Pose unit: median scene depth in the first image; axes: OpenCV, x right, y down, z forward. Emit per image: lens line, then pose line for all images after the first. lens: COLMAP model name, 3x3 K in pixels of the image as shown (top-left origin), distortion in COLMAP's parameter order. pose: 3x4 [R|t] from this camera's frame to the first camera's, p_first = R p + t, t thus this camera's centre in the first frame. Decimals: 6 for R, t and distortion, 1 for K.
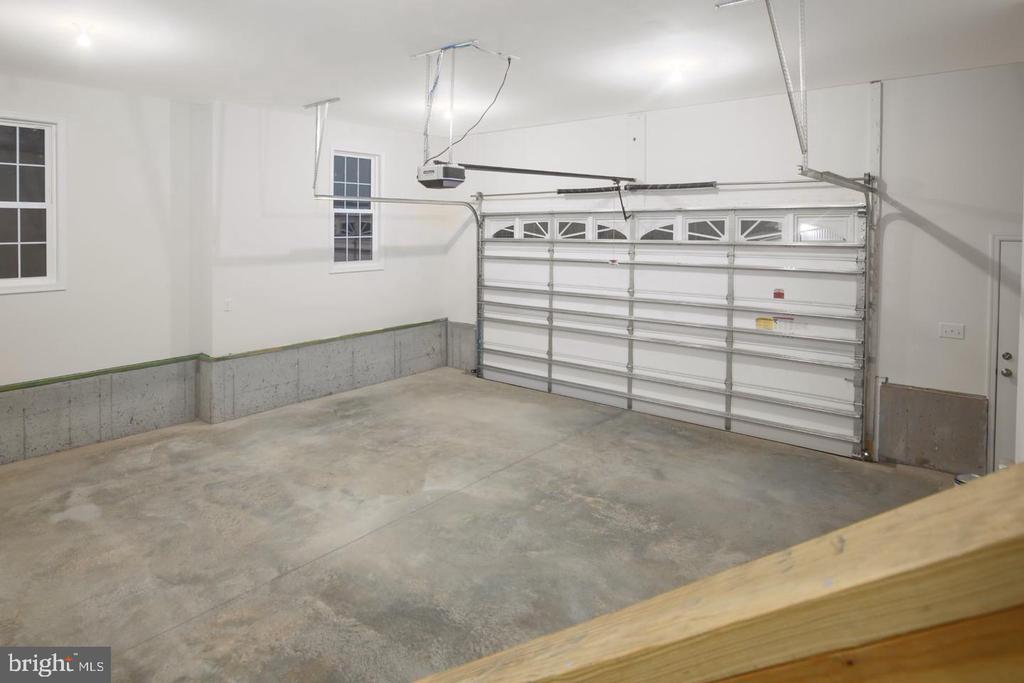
lens RADIAL K [[604.0, 0, 508.8], [0, 604.0, 239.6], [0, 0, 1]] dist [-0.013114, 0.000578]
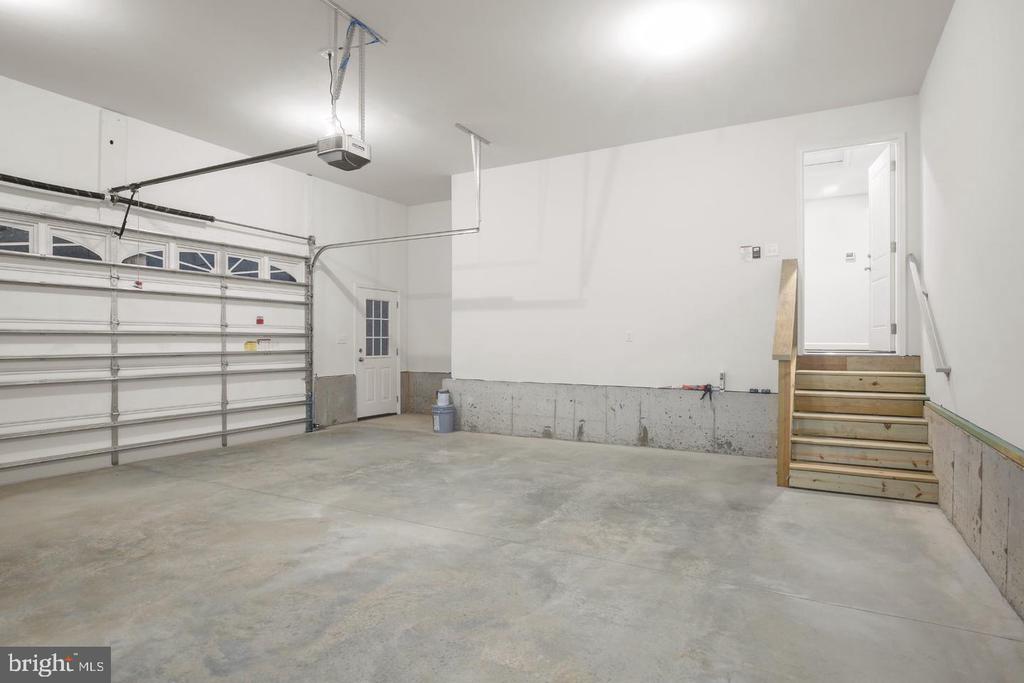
lens RADIAL K [[567.7, 0, 512.0], [0, 567.7, 341.5], [0, 0, 1]] dist [-0.024943, 0.000568]
pose [[-0.197293, 0.004926, 0.980332, -0.861425], [0.024459, 0.999701, -0.000101, 0.160891], [-0.980039, 0.023958, -0.197355, 0.794146]]
